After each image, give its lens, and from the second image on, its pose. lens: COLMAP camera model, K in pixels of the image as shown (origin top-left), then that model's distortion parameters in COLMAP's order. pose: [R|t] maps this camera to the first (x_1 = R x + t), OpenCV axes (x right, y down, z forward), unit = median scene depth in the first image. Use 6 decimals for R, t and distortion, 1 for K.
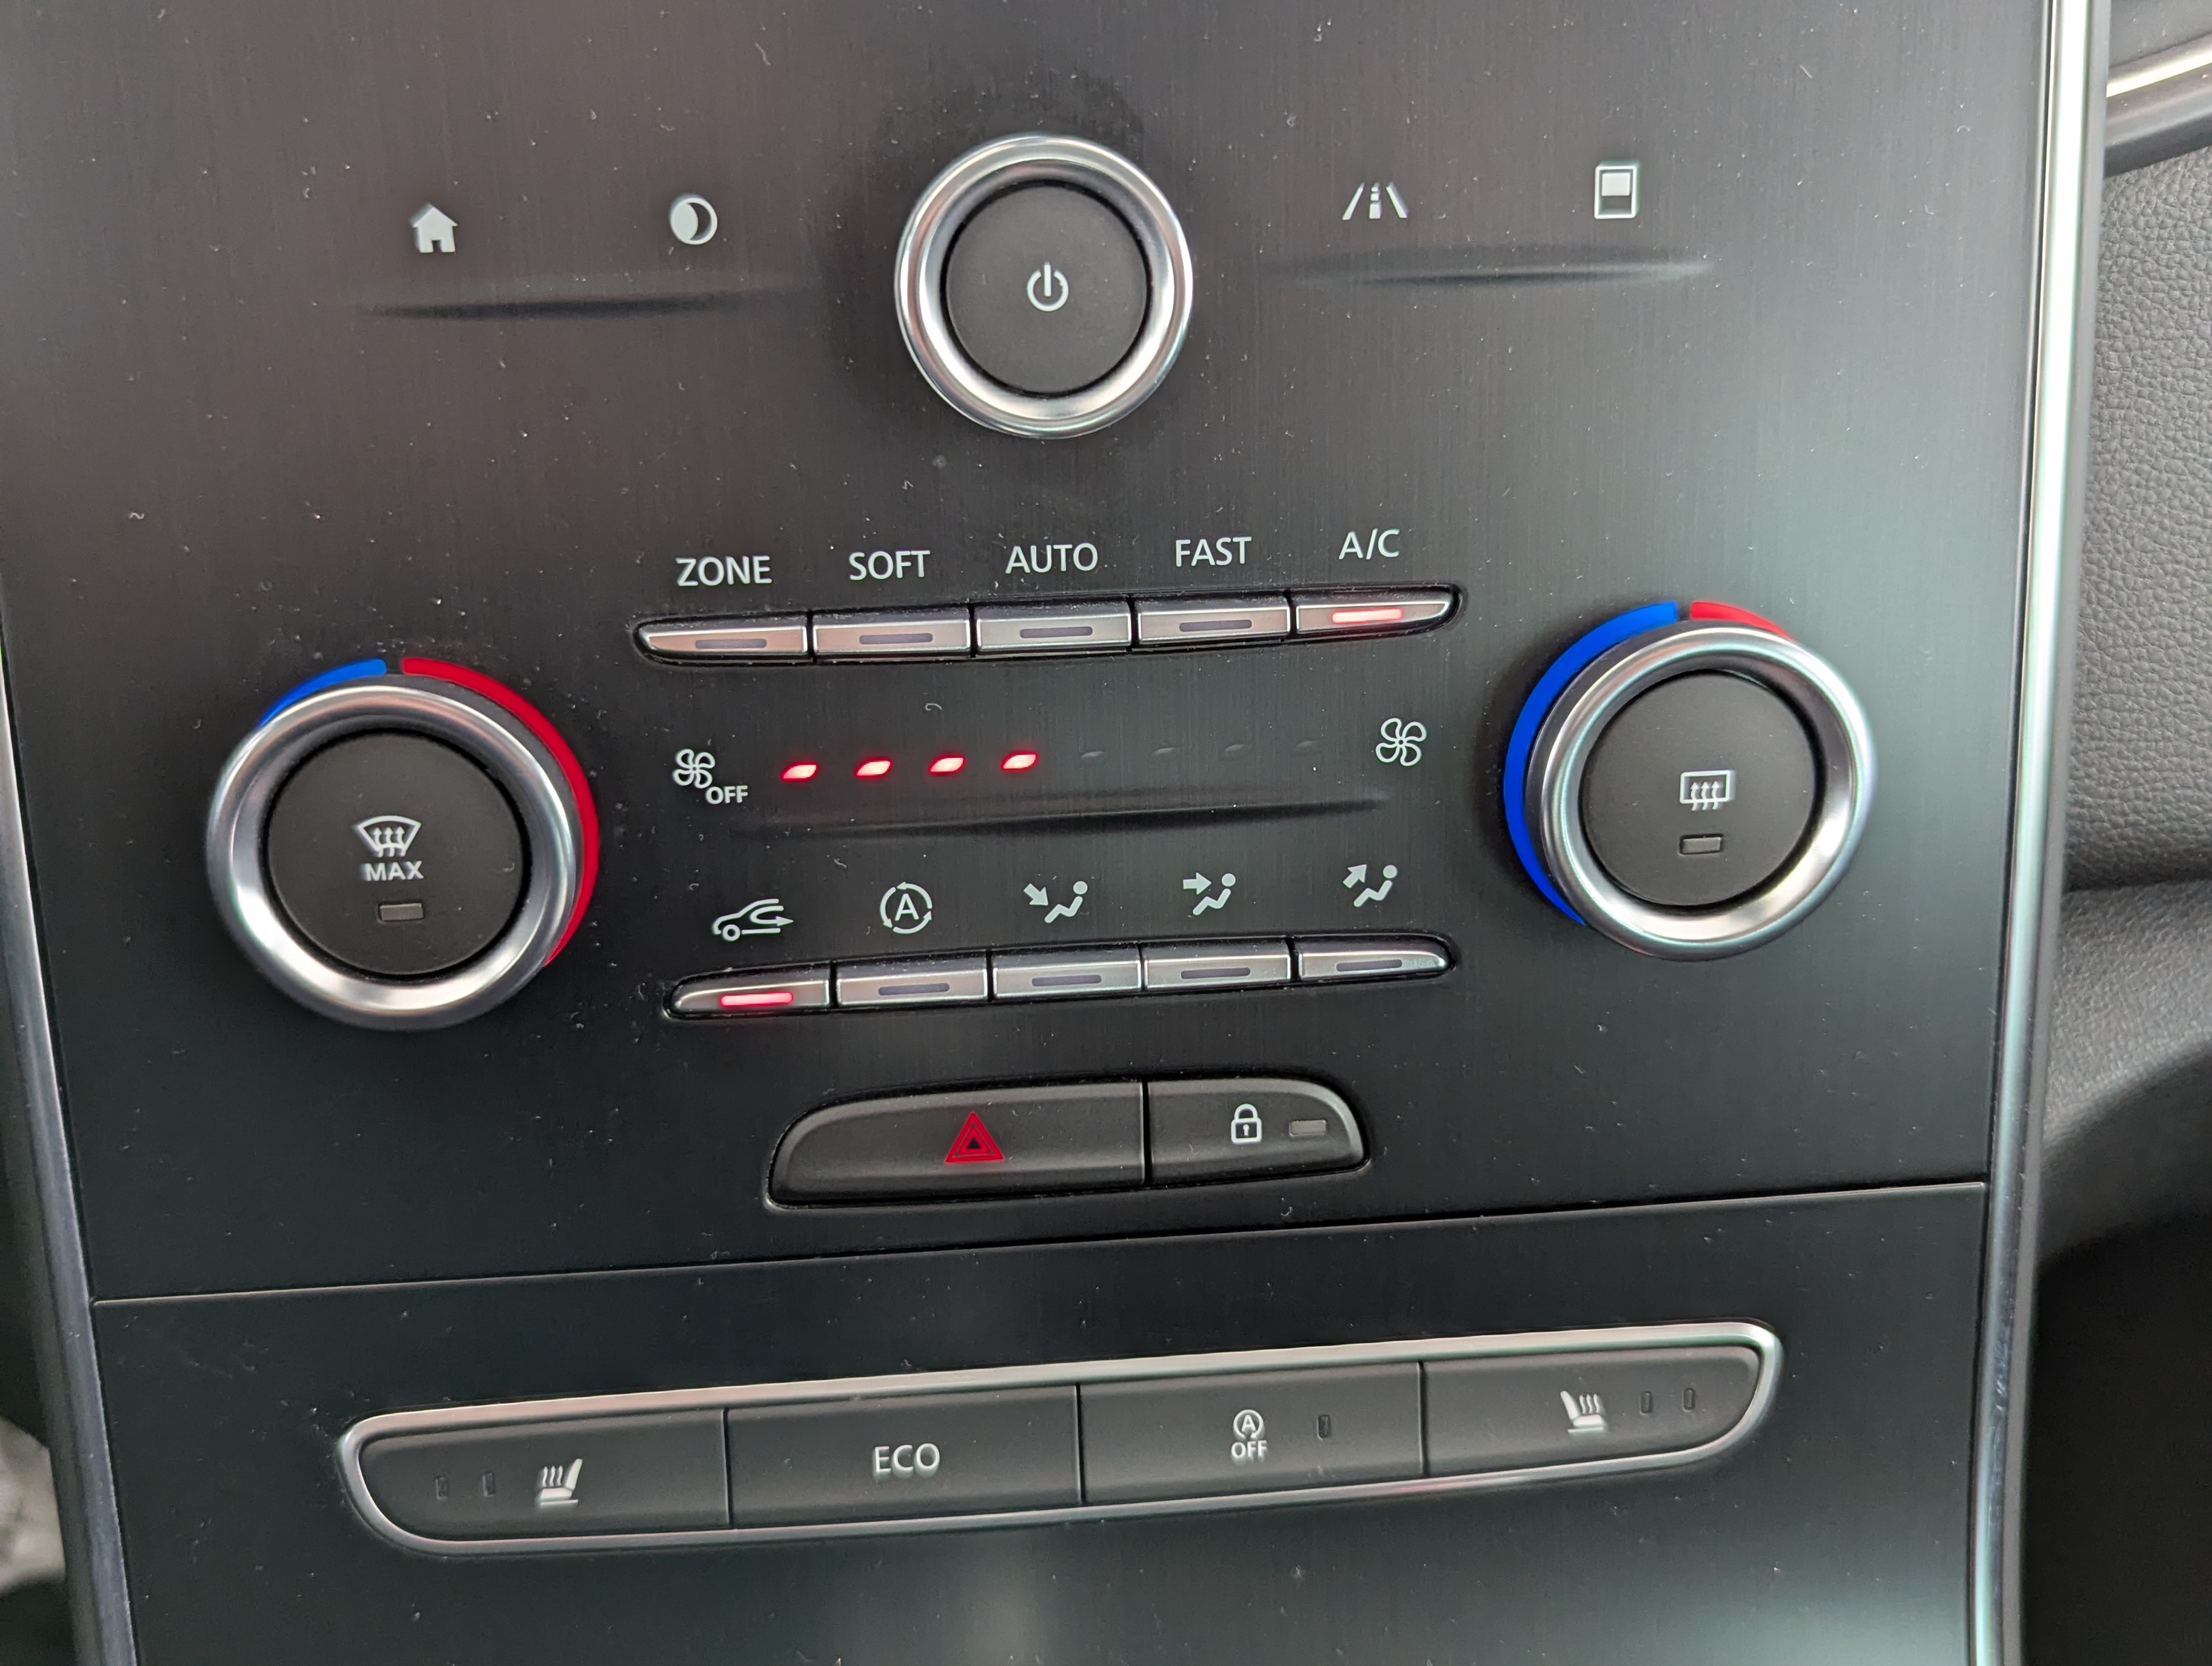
lens RADIAL K [[2139.3, 0, 1105.1], [0, 2139.3, 877.2], [0, 0, 1]] dist [0.174621, -0.282962]
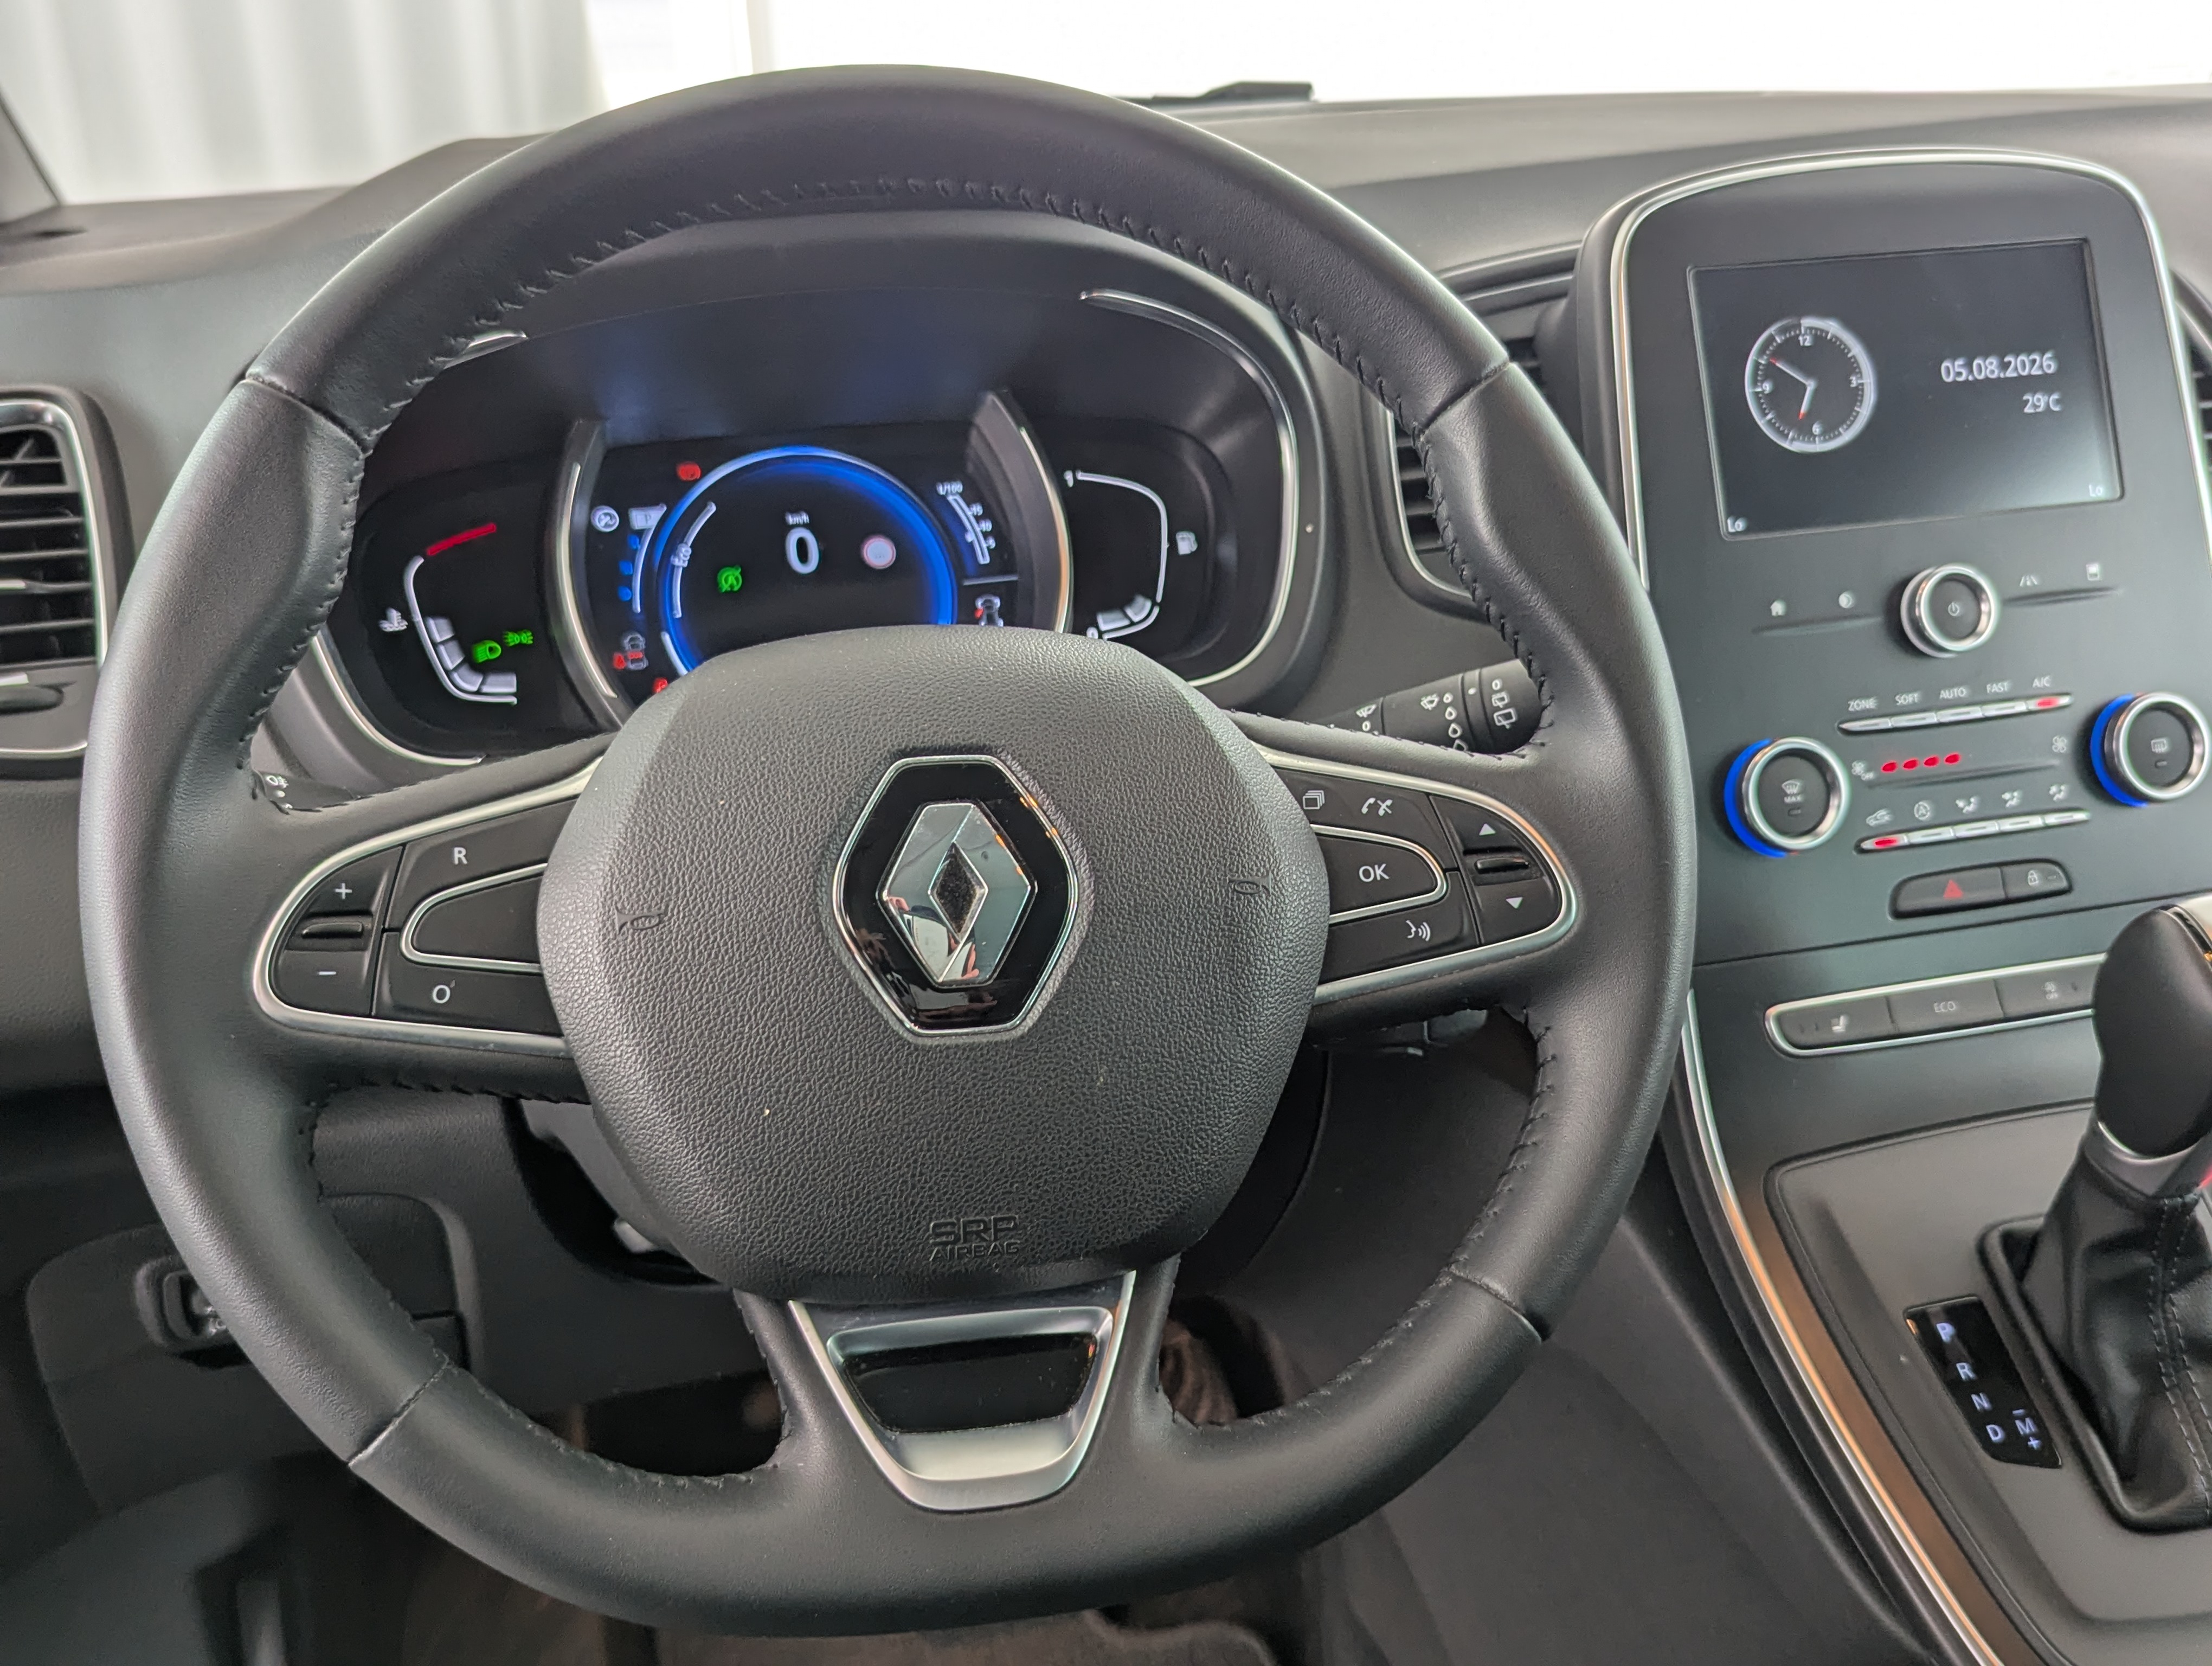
lens RADIAL K [[2139.3, 0, 1105.1], [0, 2139.3, 877.2], [0, 0, 1]] dist [0.174621, -0.282962]
pose [[0.981923, -0.100298, 0.160521, -1.737605], [0.140454, 0.954598, -0.262709, 0.753677], [-0.126884, 0.280506, 0.951429, -1.761438]]
